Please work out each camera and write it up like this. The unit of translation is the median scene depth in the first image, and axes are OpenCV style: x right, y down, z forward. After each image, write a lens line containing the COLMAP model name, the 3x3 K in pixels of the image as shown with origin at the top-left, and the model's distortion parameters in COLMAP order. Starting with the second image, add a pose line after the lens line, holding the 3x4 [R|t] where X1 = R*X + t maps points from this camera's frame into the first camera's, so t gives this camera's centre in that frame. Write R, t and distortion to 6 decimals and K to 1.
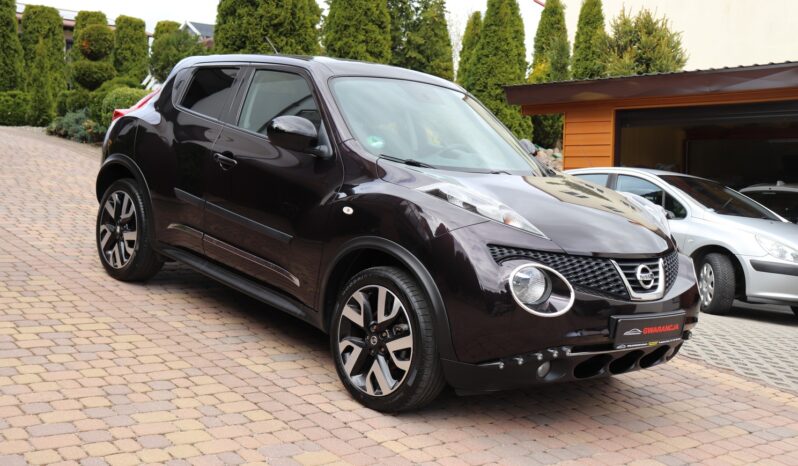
lens RADIAL K [[931.7, 0, 399.0], [0, 931.7, 233.0], [0, 0, 1]] dist [0.058930, -0.016957]
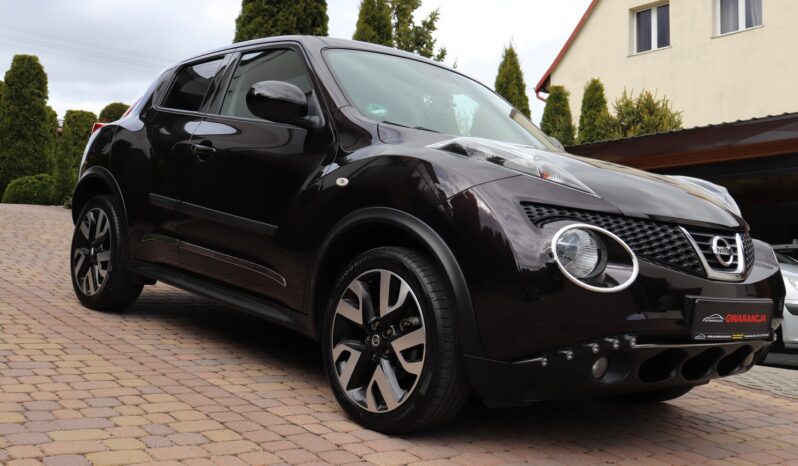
lens RADIAL K [[865.8, 0, 401.5], [0, 865.8, 234.2], [0, 0, 1]] dist [0.002426, 0.040865]
pose [[0.999734, -0.017573, -0.014903, 0.006429], [0.015878, 0.994121, -0.107105, 0.100245], [0.016698, 0.106840, 0.994136, 0.262002]]
